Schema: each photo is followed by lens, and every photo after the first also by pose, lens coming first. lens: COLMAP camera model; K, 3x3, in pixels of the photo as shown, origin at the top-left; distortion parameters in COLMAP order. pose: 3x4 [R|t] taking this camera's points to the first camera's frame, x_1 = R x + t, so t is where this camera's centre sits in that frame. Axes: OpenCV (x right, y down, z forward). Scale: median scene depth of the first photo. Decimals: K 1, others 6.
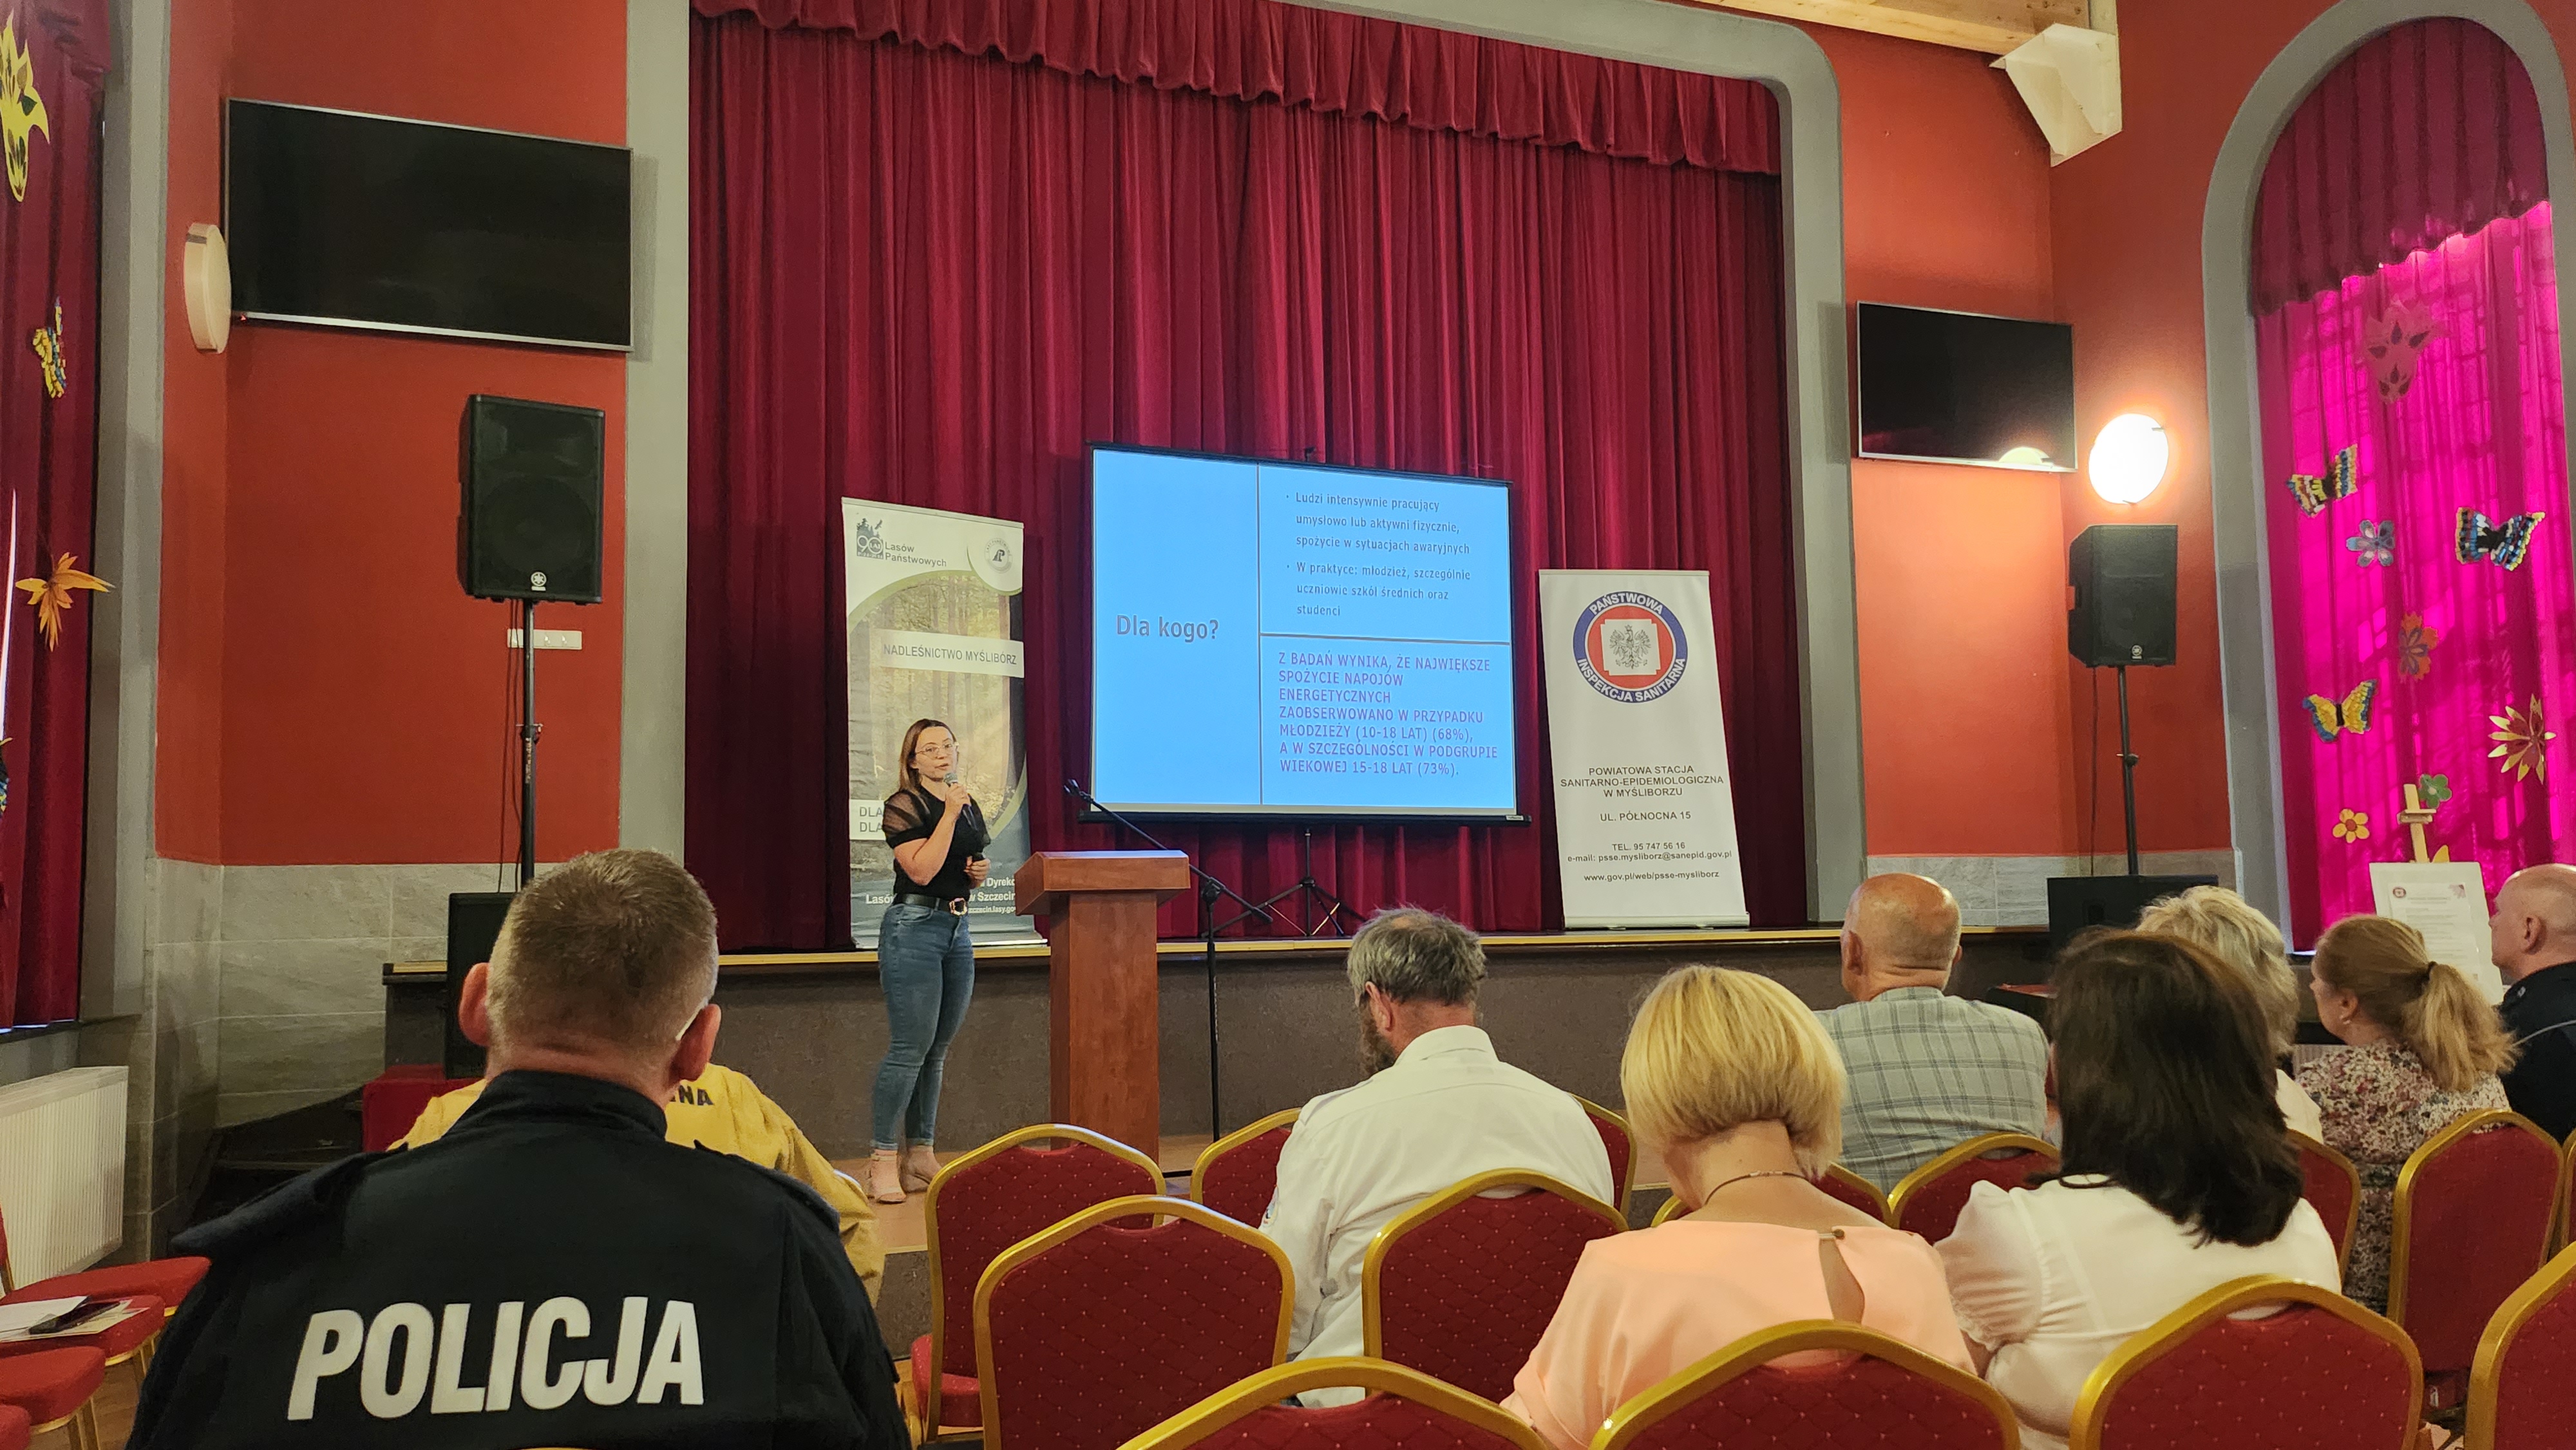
lens RADIAL K [[1792.3, 0, 1289.9], [0, 1792.3, 763.3], [0, 0, 1]] dist [0.032354, -0.000010]
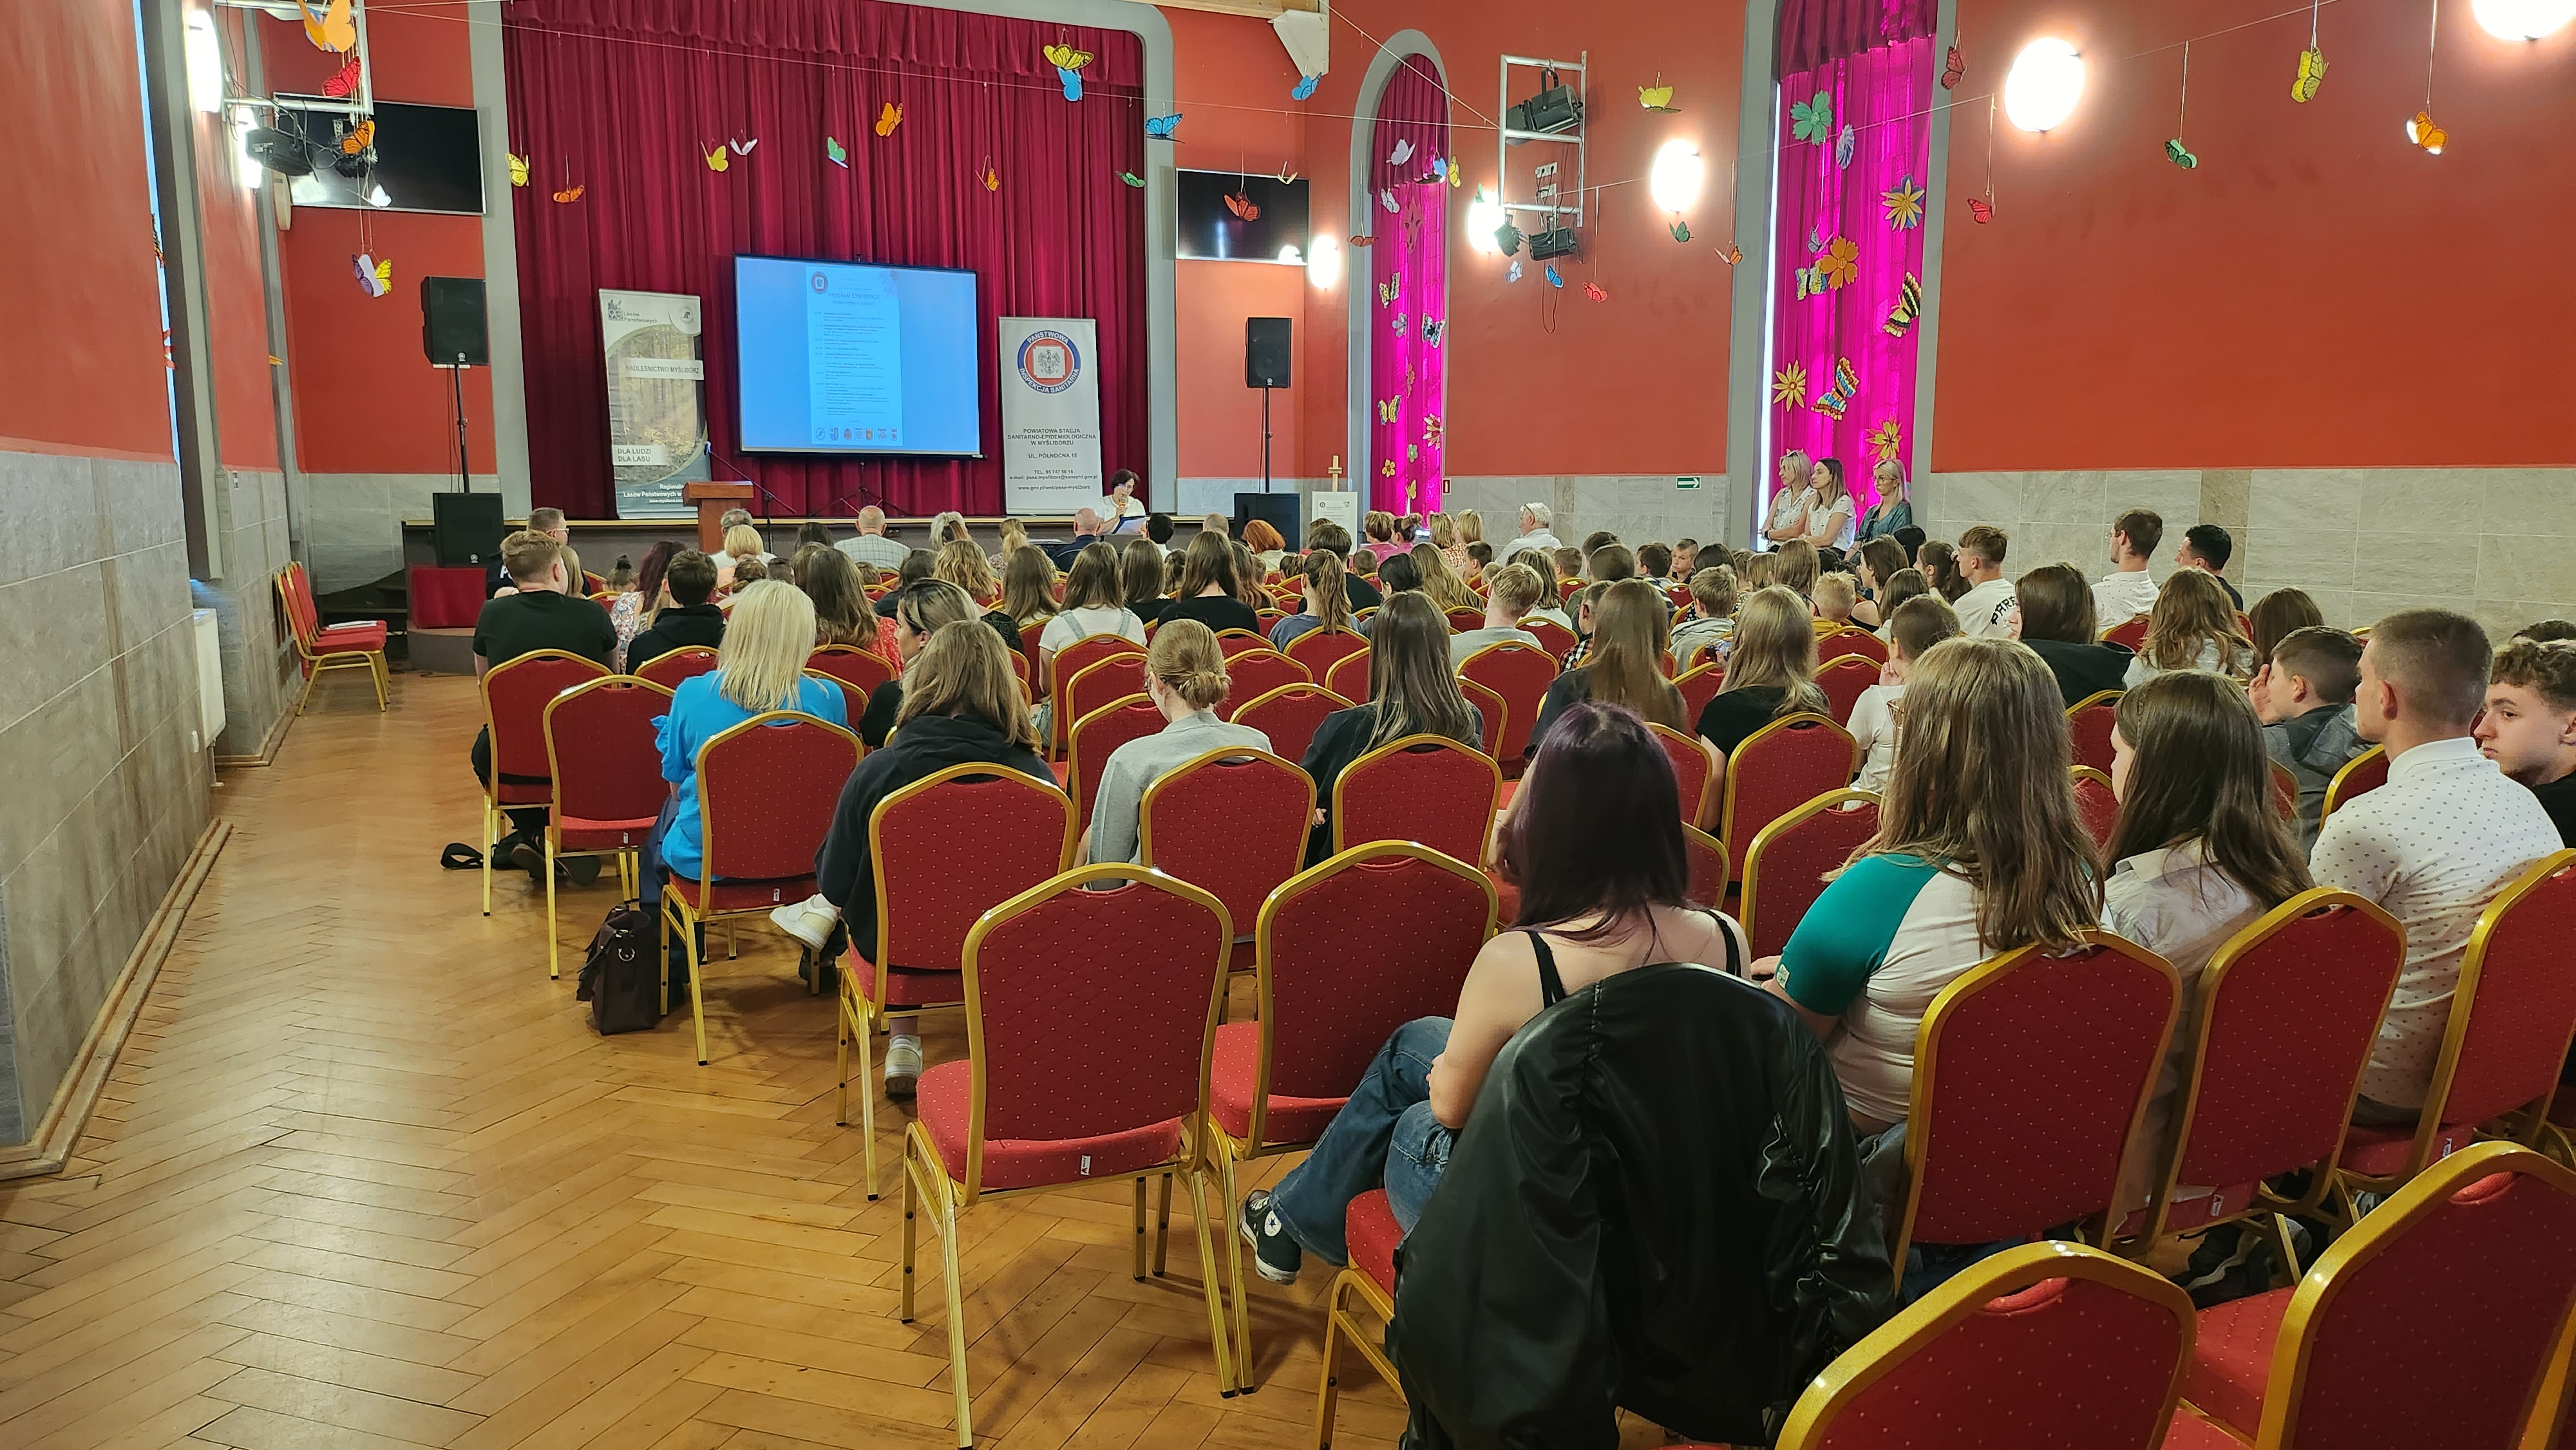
lens RADIAL K [[1807.9, 0, 1302.1], [0, 1807.9, 736.2], [0, 0, 1]] dist [0.031258, -0.001899]
pose [[0.995592, 0.003752, 0.093720, 0.295519], [-0.023959, 0.976226, 0.215428, -0.103740], [-0.090684, -0.216724, 0.972012, -0.990764]]
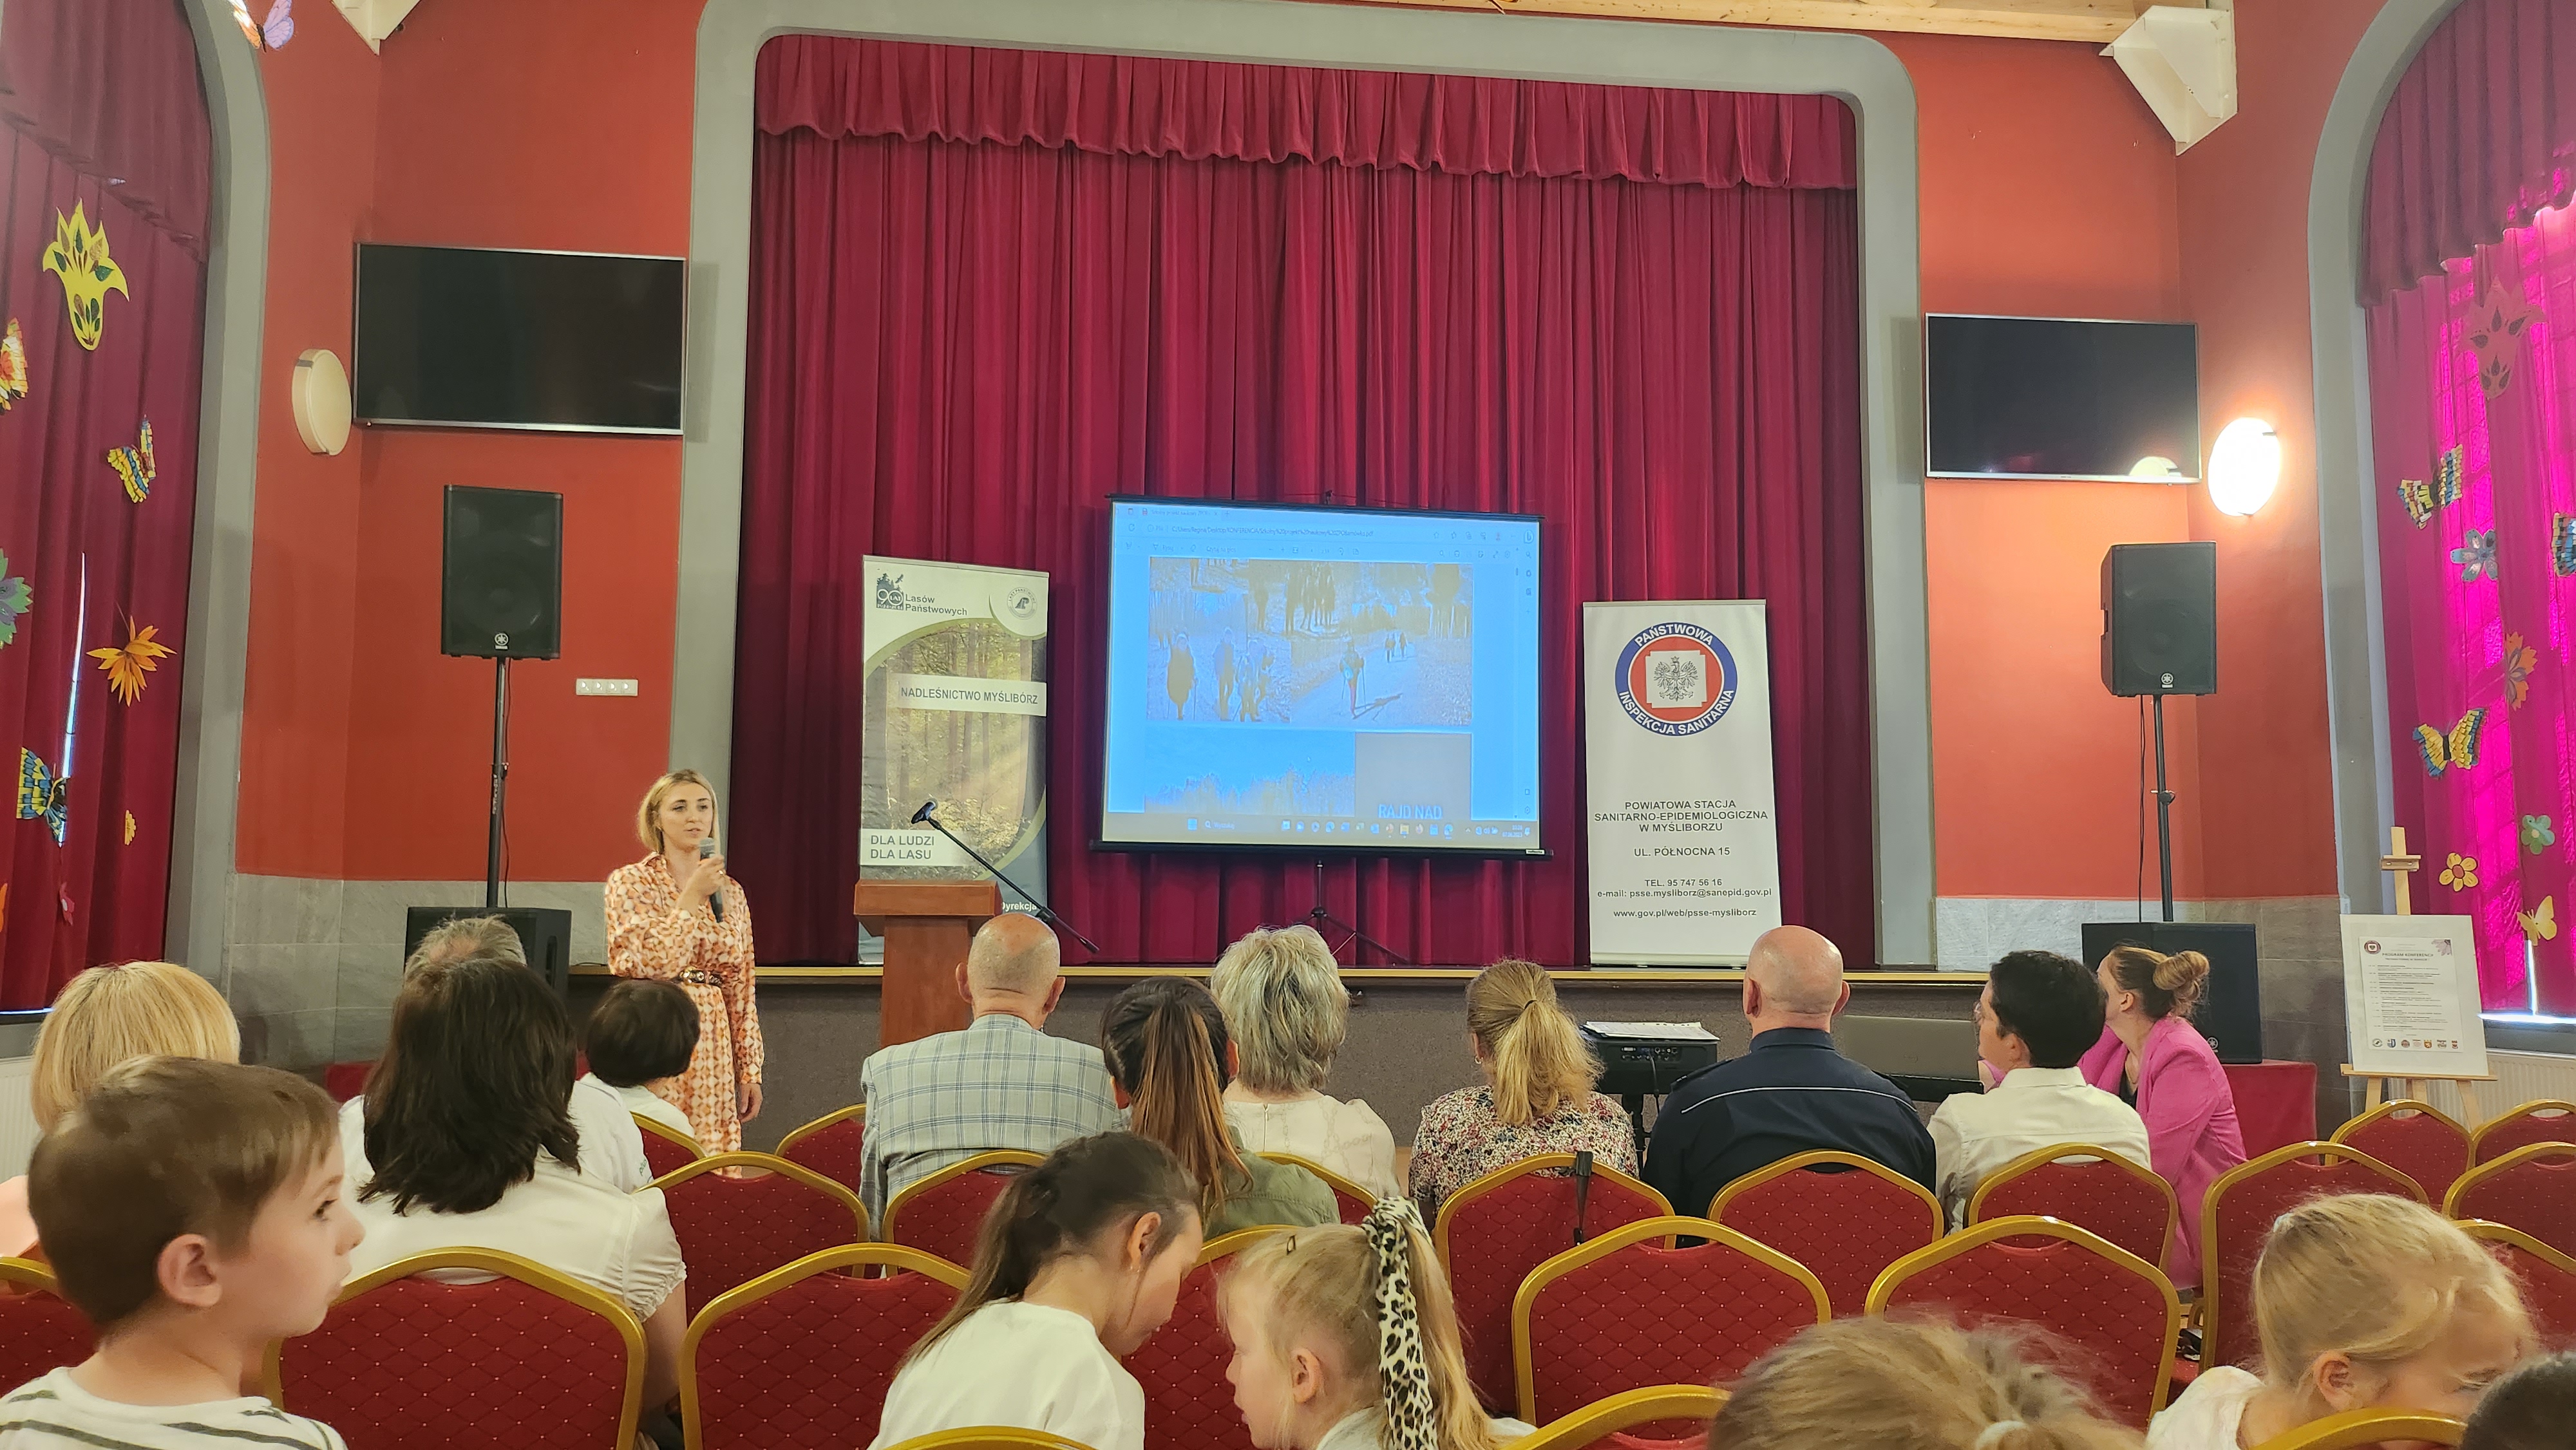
lens RADIAL K [[1807.9, 0, 1302.1], [0, 1807.9, 736.2], [0, 0, 1]] dist [0.031258, -0.001899]
pose [[0.969067, -0.004359, -0.246760, 0.252398], [-0.002996, 0.999563, -0.029420, -0.004023], [0.246781, 0.029249, 0.968630, -0.010136]]
